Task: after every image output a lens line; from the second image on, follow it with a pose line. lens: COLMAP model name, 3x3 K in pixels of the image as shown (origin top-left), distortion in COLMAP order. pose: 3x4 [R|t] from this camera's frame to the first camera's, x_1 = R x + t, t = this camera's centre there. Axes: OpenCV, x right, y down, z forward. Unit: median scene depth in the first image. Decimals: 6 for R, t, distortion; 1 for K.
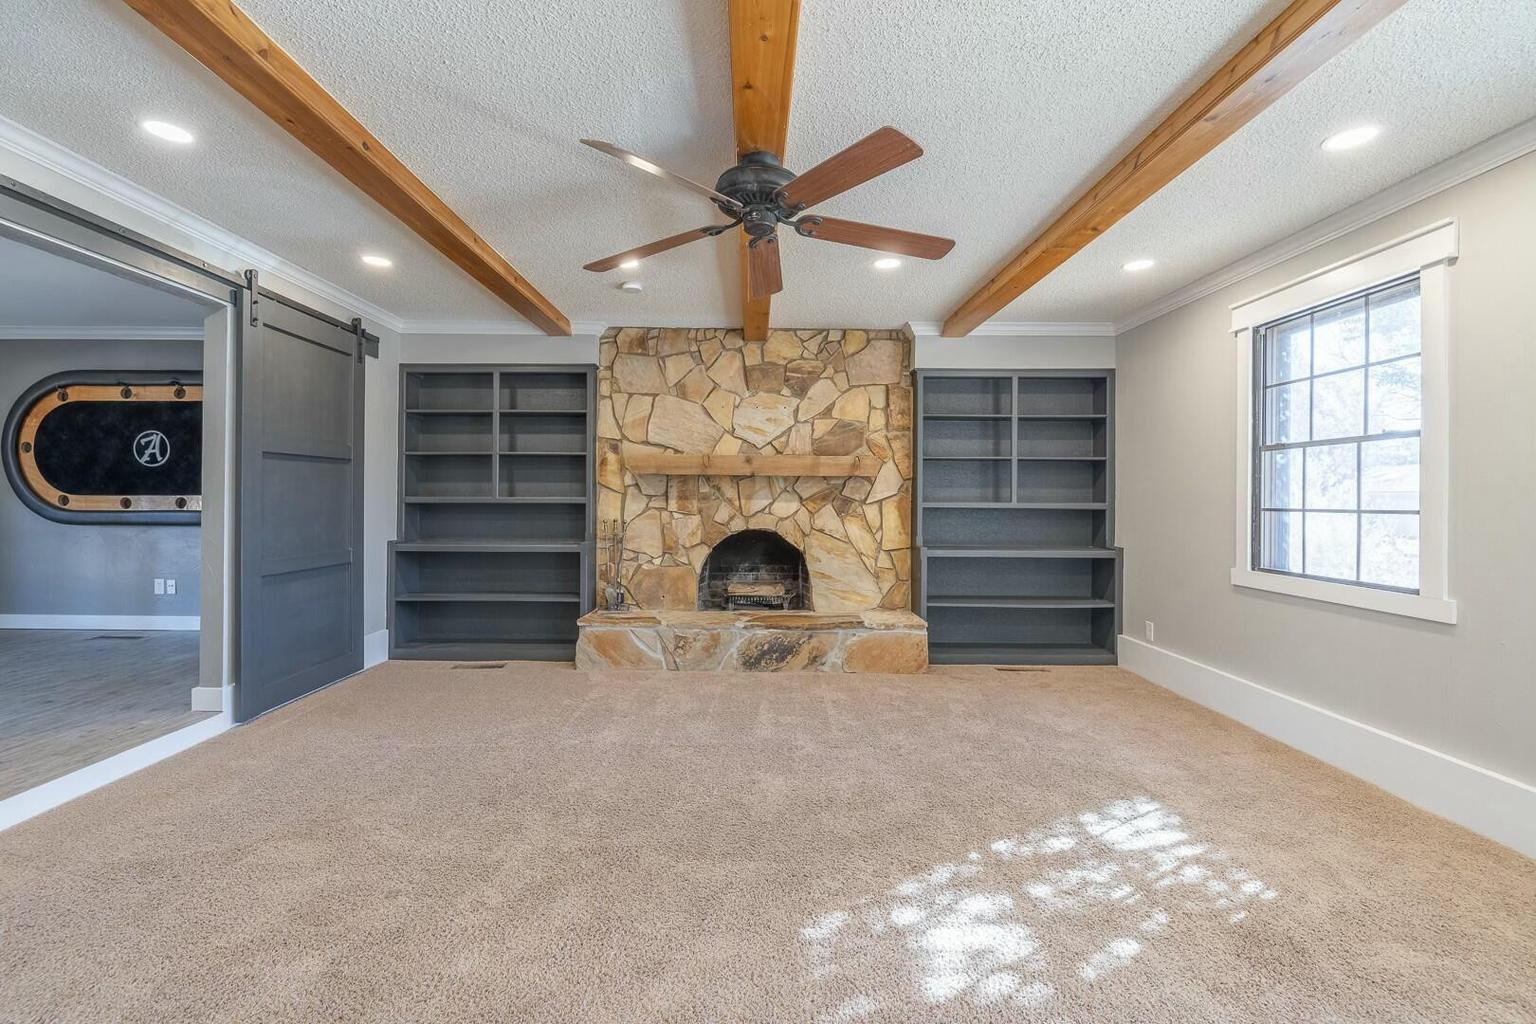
lens RADIAL K [[645.7, 0, 766.4], [0, 645.7, 500.3], [0, 0, 1]] dist [0.000258, -0.000694]
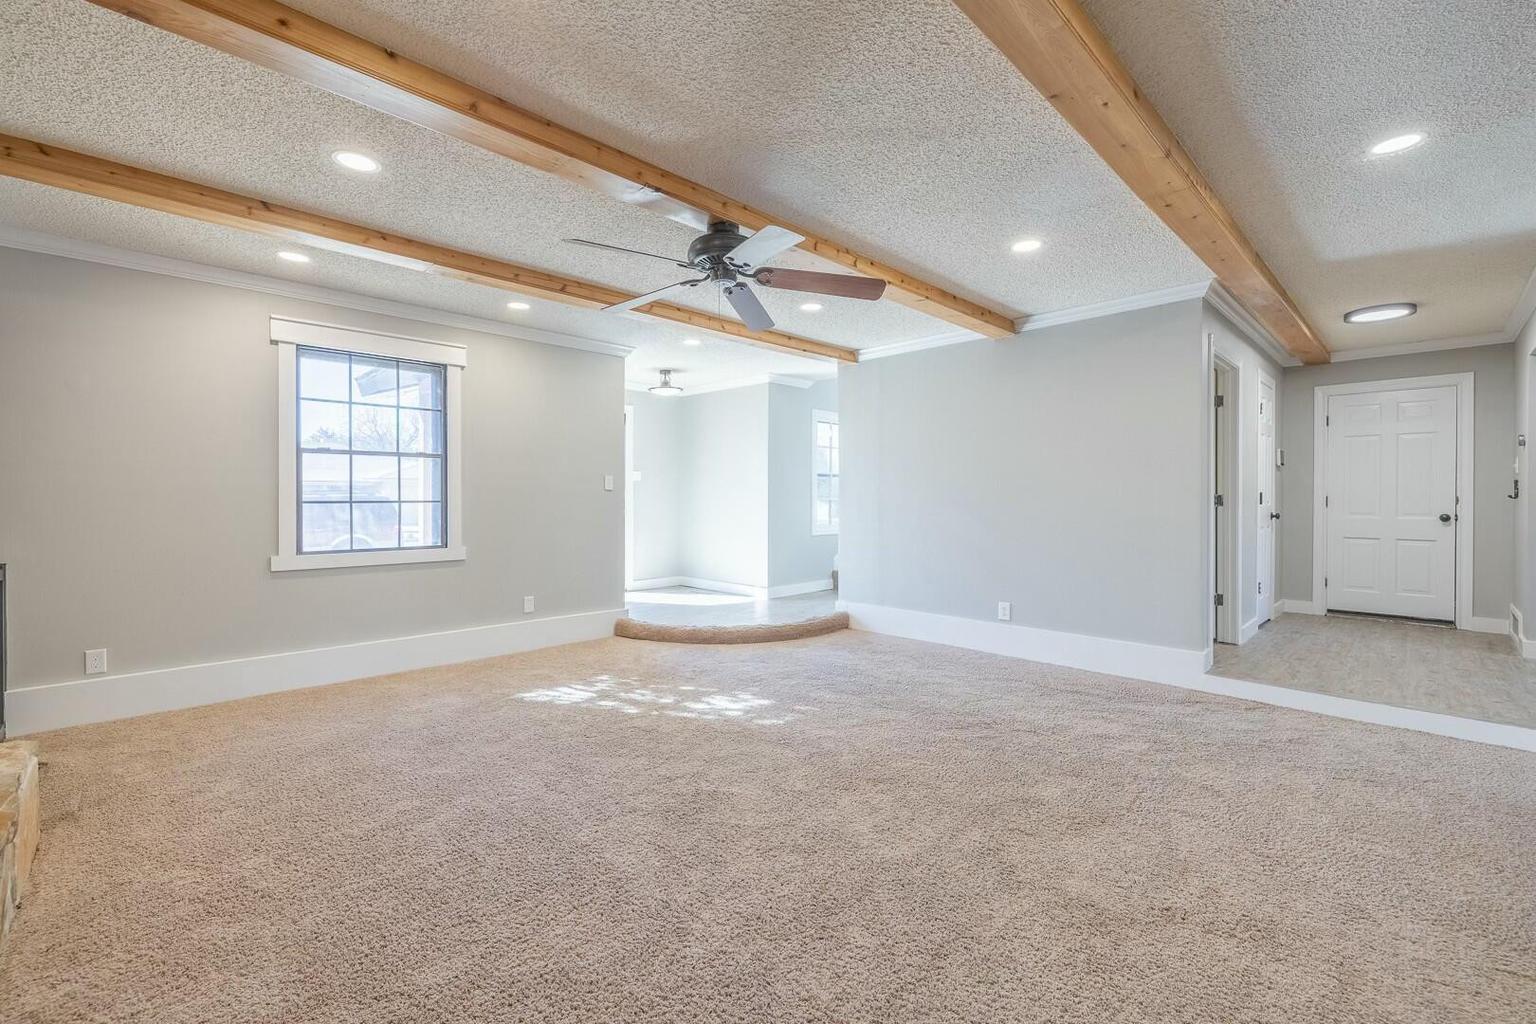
lens RADIAL K [[645.7, 0, 735.5], [0, 645.7, 499.1], [0, 0, 1]] dist [0.000258, -0.000694]
pose [[-0.662935, -0.007689, 0.748637, -0.557754], [-0.003609, 0.999968, 0.007074, -0.001645], [-0.748668, 0.001988, -0.662942, 1.039819]]
